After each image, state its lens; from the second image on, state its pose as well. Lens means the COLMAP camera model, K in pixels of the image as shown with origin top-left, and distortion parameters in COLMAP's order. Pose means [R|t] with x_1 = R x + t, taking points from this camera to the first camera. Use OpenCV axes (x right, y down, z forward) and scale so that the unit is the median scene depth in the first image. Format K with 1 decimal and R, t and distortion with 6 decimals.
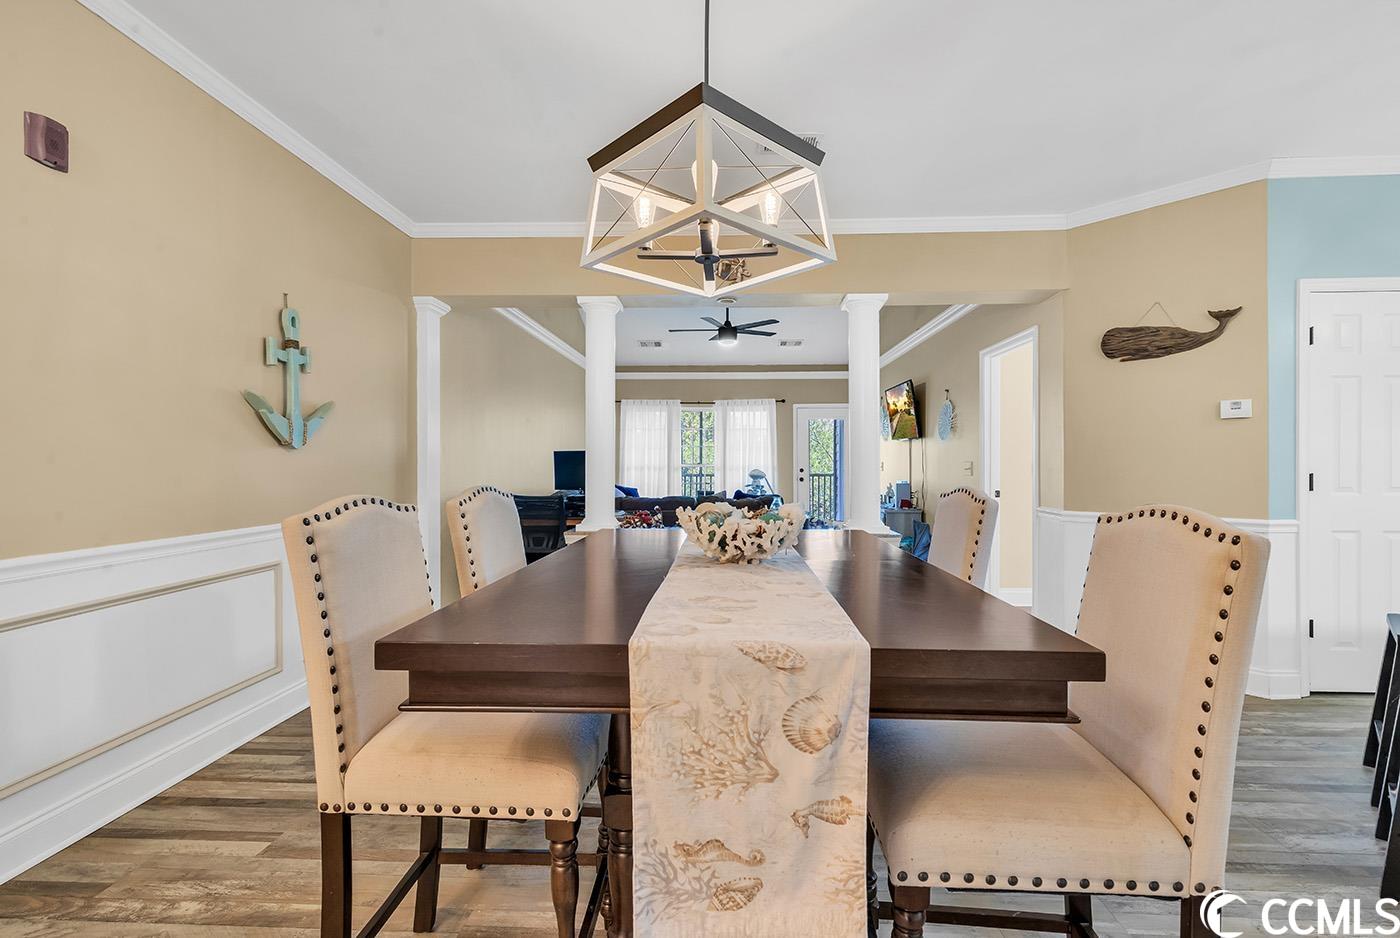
lens RADIAL K [[630.8, 0, 700.0], [0, 630.8, 469.0], [0, 0, 1]] dist [0.008276, -0.000437]
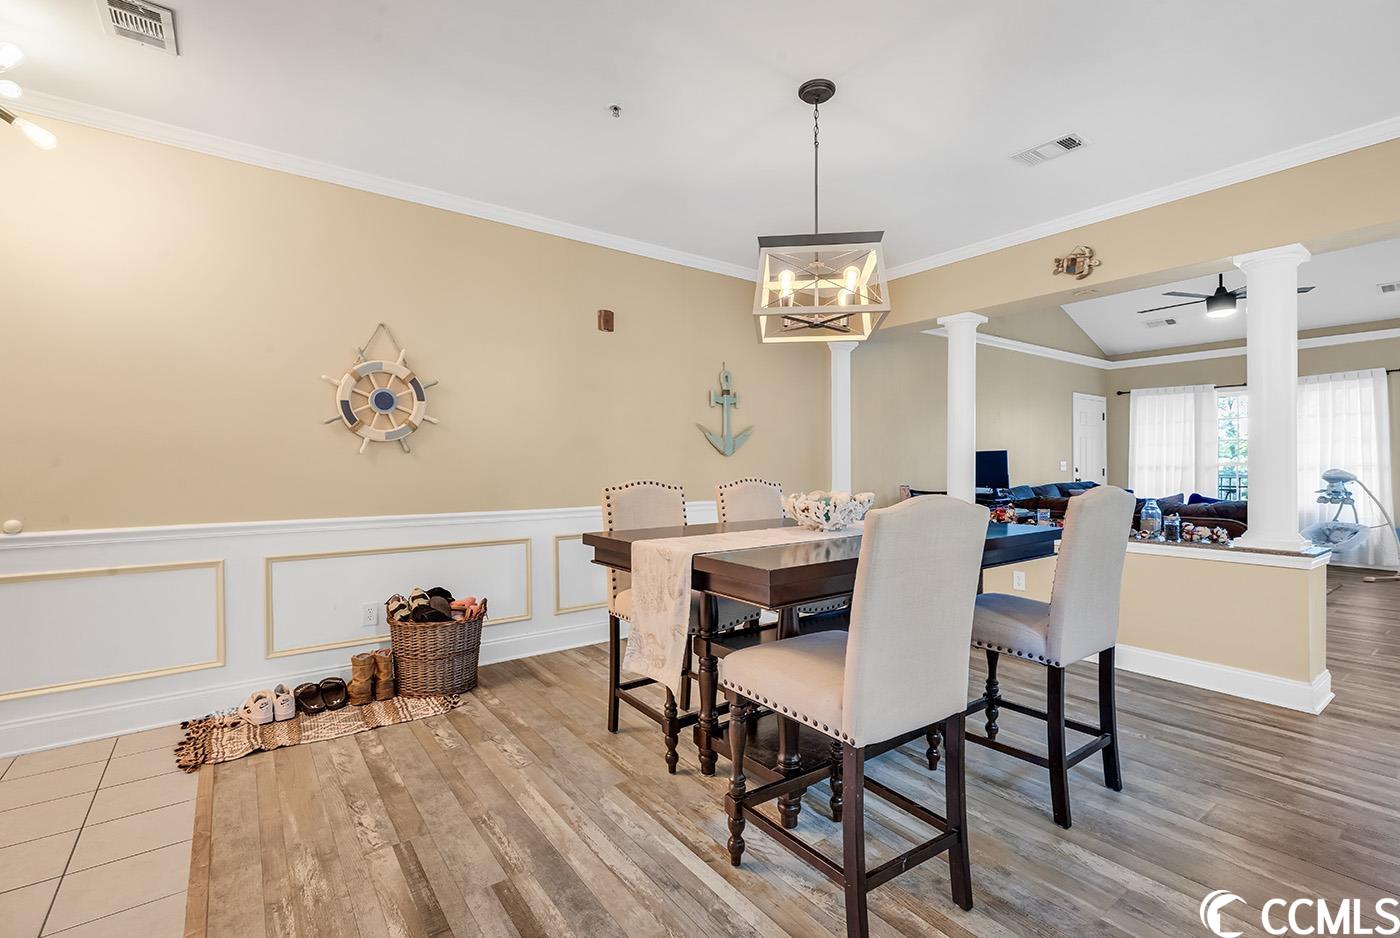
lens RADIAL K [[621.9, 0, 700.6], [0, 621.9, 466.1], [0, 0, 1]] dist [0.000754, -0.000380]
pose [[0.634031, -0.002895, -0.773302, 0.506476], [-0.000644, 0.999991, -0.004272, 0.002196], [0.773307, 0.003206, 0.634024, -0.069922]]
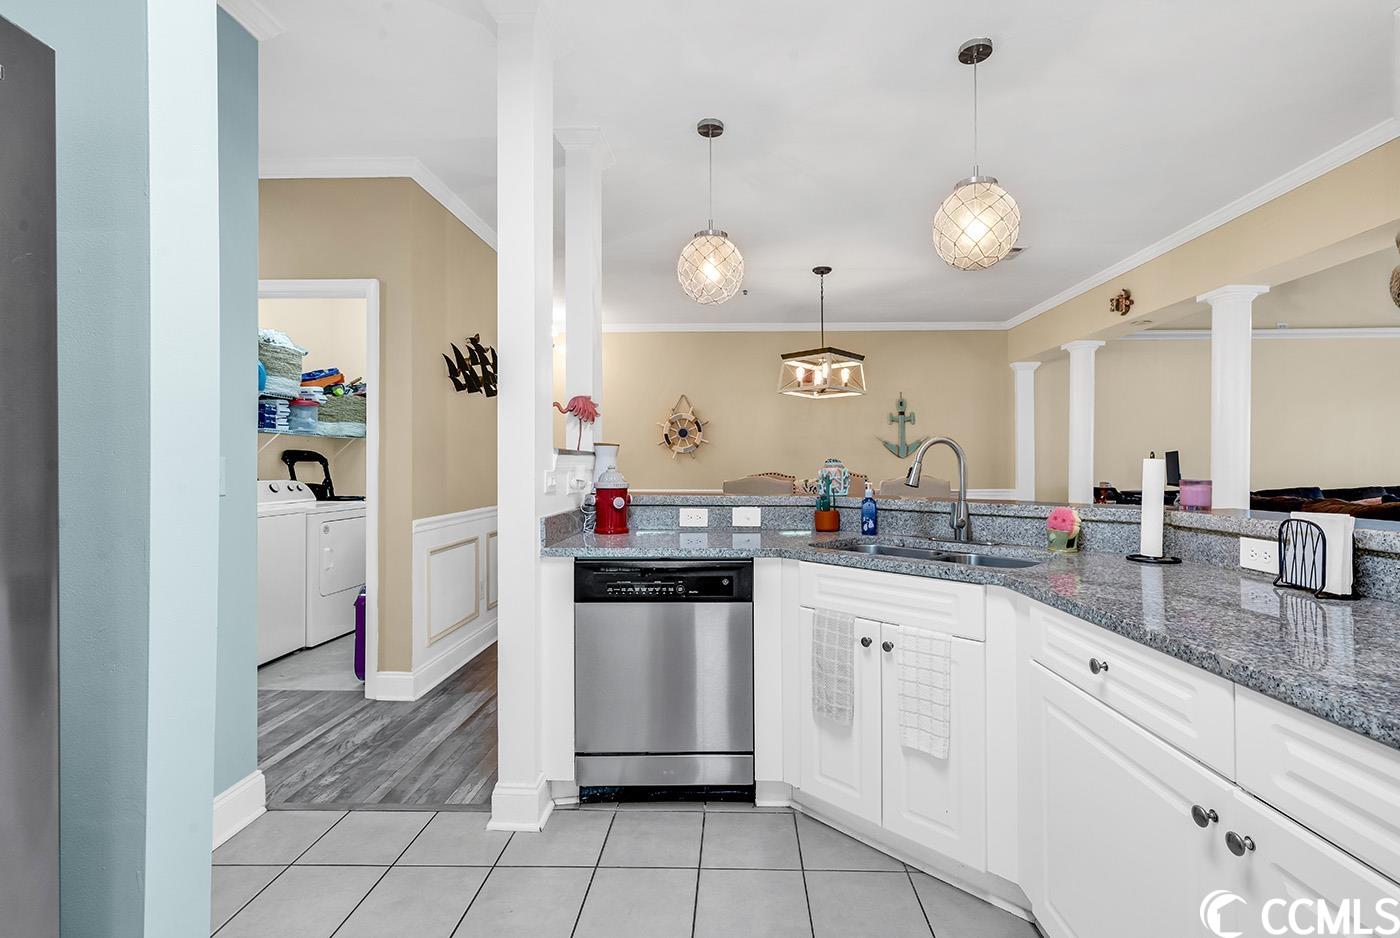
lens RADIAL K [[633.3, 0, 715.0], [0, 633.3, 475.4], [0, 0, 1]] dist [0.004194, 0.000045]
pose [[0.012483, 0.014591, -0.999816, 1.501552], [-0.006639, 0.999873, 0.014509, 0.000740], [0.999900, 0.006457, 0.012579, 0.256440]]
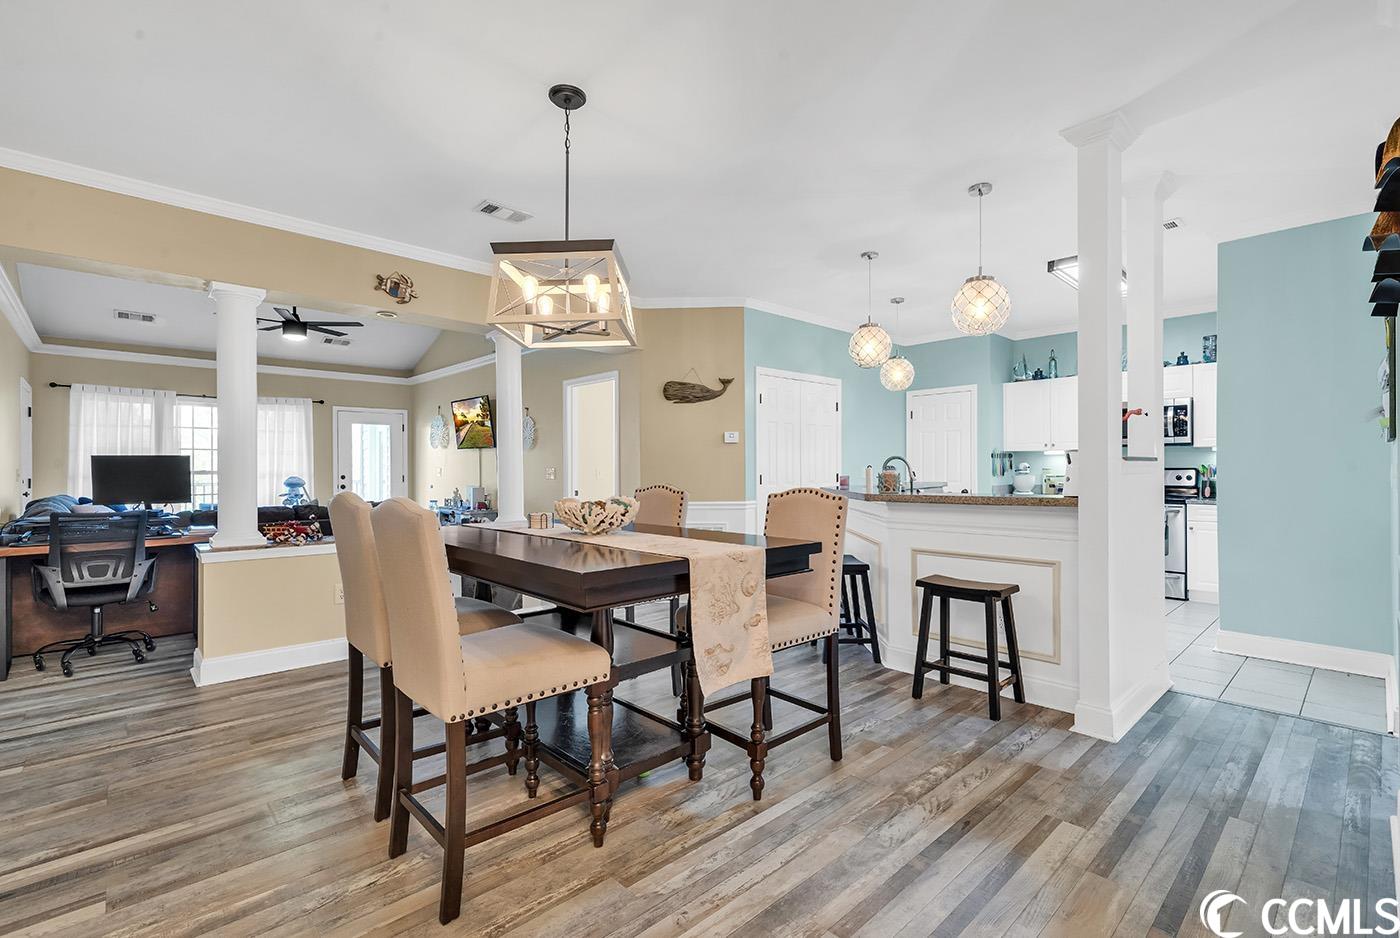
lens RADIAL K [[634.5, 0, 708.9], [0, 634.5, 467.5], [0, 0, 1]] dist [-0.001159, 0.000431]
pose [[0.690072, -0.000105, 0.723741, -0.438288], [0.008452, 0.999933, -0.007914, -0.000877], [-0.723692, 0.011579, 0.690026, -0.134739]]
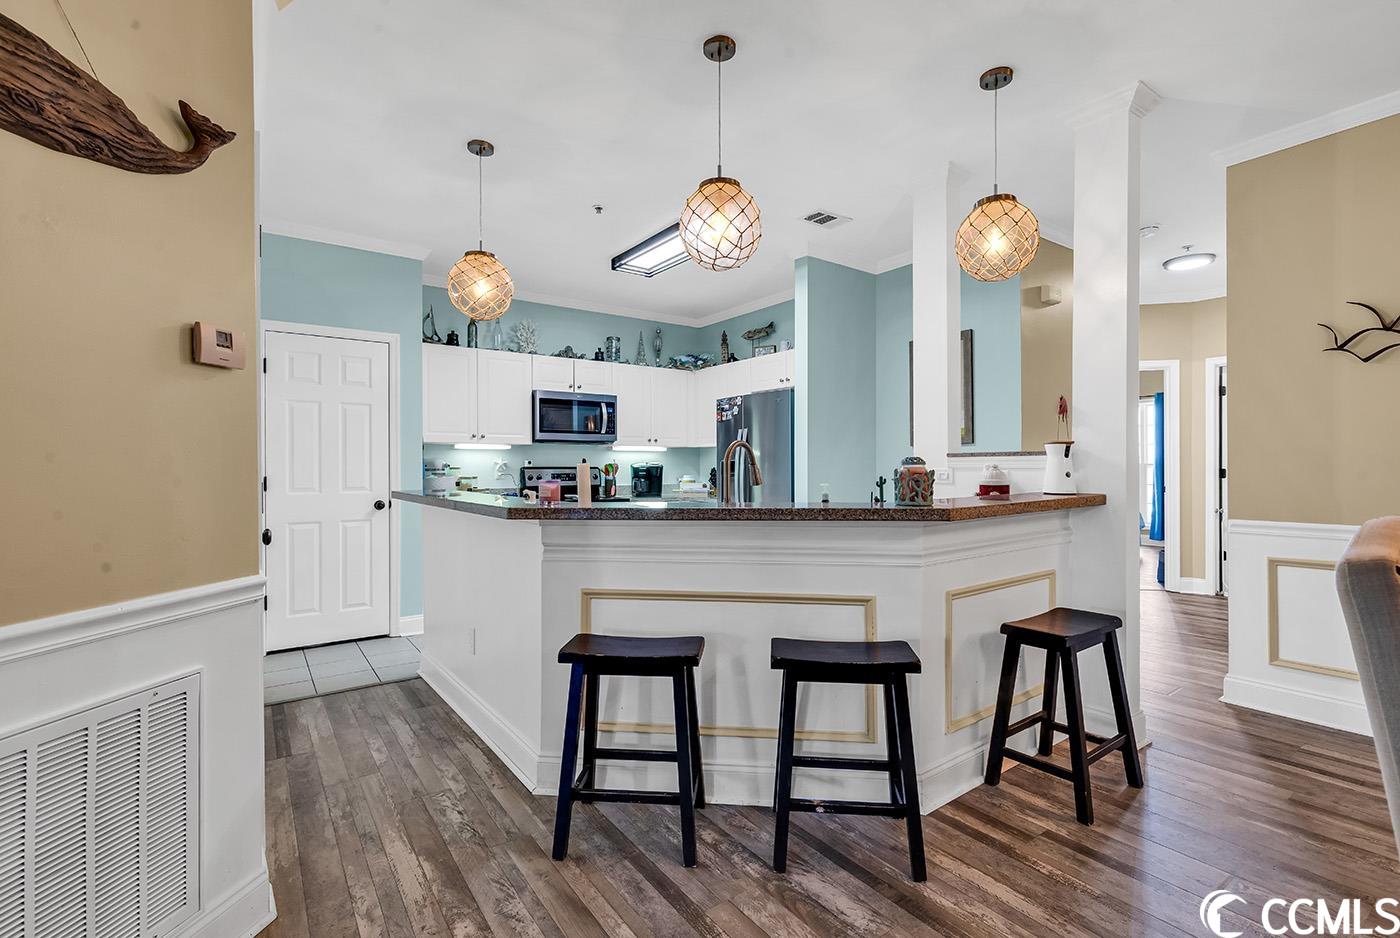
lens RADIAL K [[634.5, 0, 708.9], [0, 634.5, 467.5], [0, 0, 1]] dist [-0.001159, 0.000431]
pose [[-0.624749, 0.003741, 0.780817, 0.267427], [0.012230, 0.999913, 0.004994, -0.005618], [-0.780730, 0.012670, -0.624740, 1.024322]]
